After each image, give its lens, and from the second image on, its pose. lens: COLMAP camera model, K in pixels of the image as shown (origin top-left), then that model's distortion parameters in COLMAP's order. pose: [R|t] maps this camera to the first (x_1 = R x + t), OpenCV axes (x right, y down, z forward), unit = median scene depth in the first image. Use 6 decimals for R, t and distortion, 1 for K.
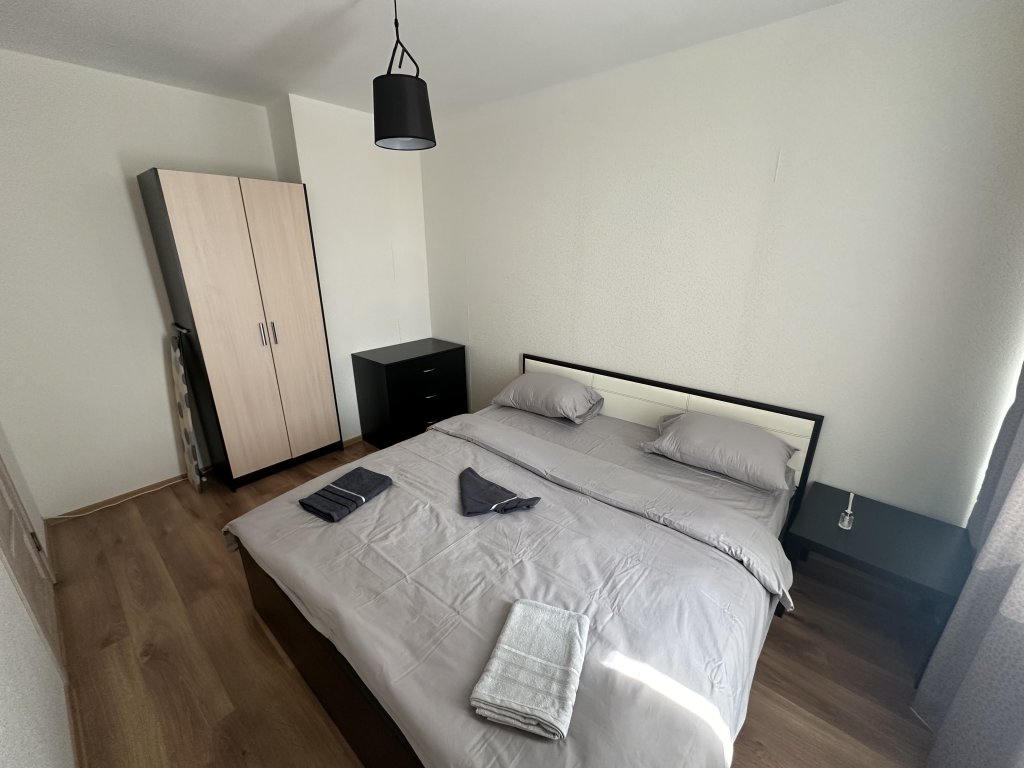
lens RADIAL K [[409.2, 0, 511.7], [0, 409.2, 382.1], [0, 0, 1]] dist [-0.003477, 0.000357]
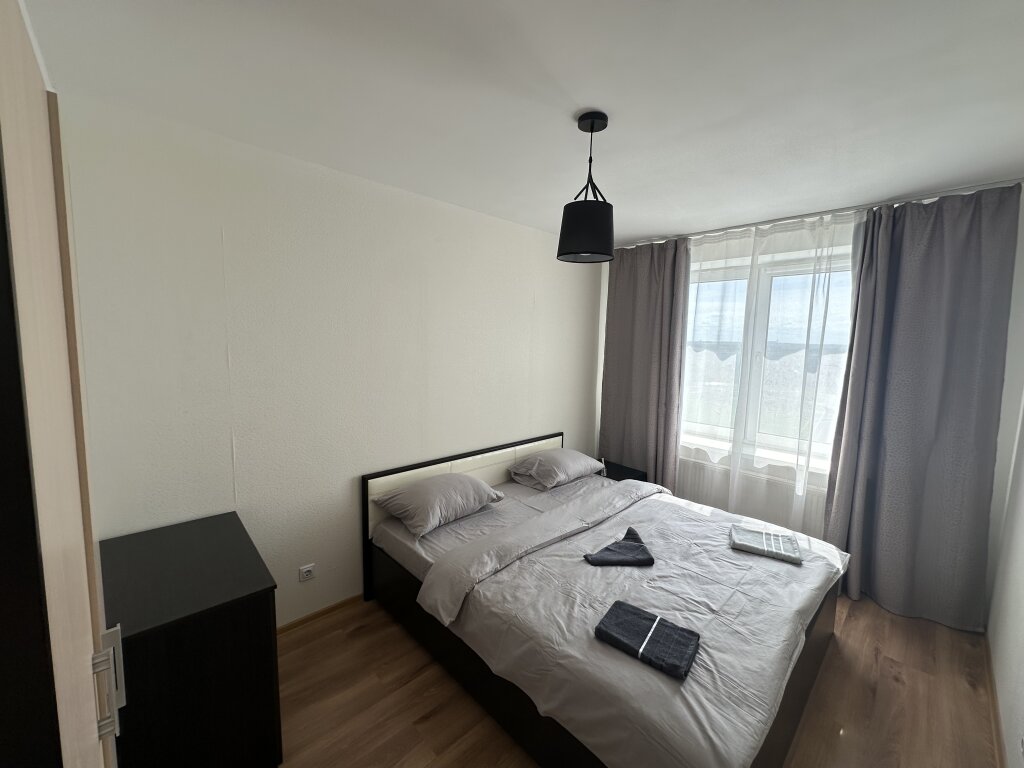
lens RADIAL K [[409.2, 0, 511.7], [0, 409.2, 382.1], [0, 0, 1]] dist [-0.003477, 0.000357]
pose [[0.105268, -0.099012, 0.989503, -1.308032], [0.294523, 0.953494, 0.064076, -0.388506], [-0.949829, 0.284686, 0.129534, 1.096996]]
